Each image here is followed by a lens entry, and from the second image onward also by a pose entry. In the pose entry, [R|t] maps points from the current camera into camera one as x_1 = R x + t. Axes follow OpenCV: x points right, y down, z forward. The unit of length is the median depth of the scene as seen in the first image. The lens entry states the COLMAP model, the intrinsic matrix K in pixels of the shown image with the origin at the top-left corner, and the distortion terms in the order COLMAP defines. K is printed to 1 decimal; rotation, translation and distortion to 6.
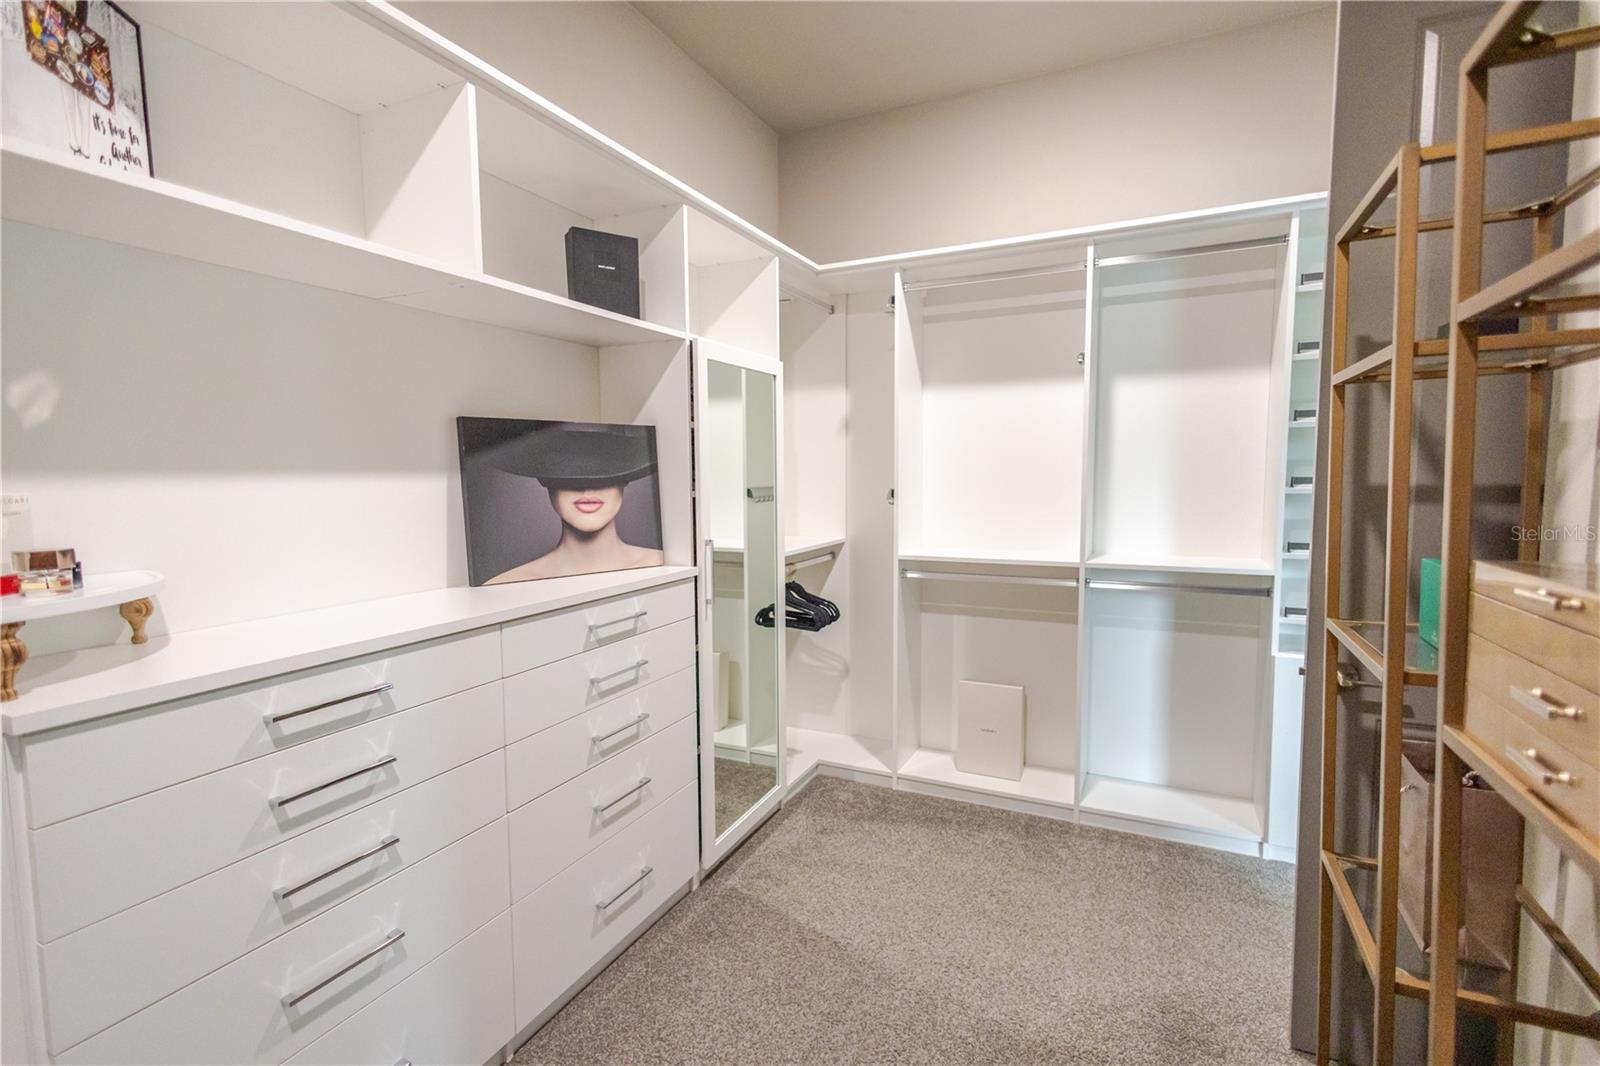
lens RADIAL K [[746.4, 0, 792.4], [0, 746.4, 527.8], [0, 0, 1]] dist [0.016804, -0.000806]
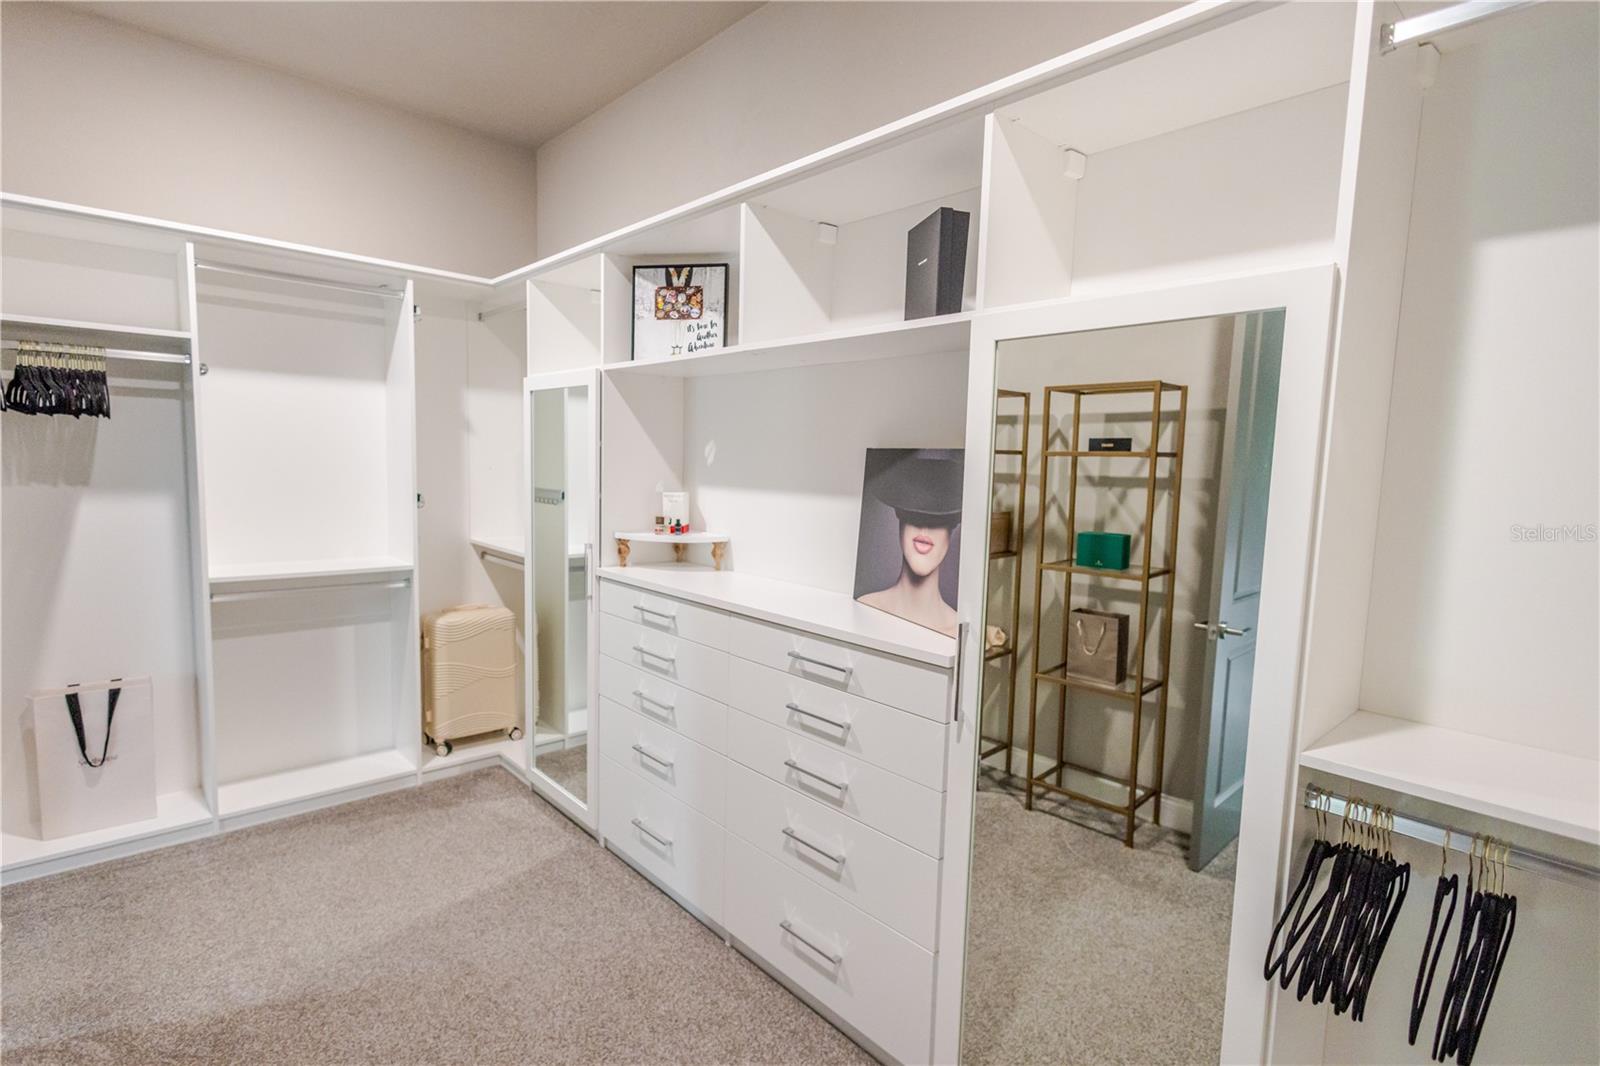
lens RADIAL K [[772.3, 0, 797.1], [0, 772.3, 542.7], [0, 0, 1]] dist [0.000378, -0.000229]
pose [[-0.368475, 0.089191, -0.925349, 0.632107], [-0.101878, 0.985518, 0.135558, -0.145018], [0.924039, 0.144222, -0.354052, 1.238684]]
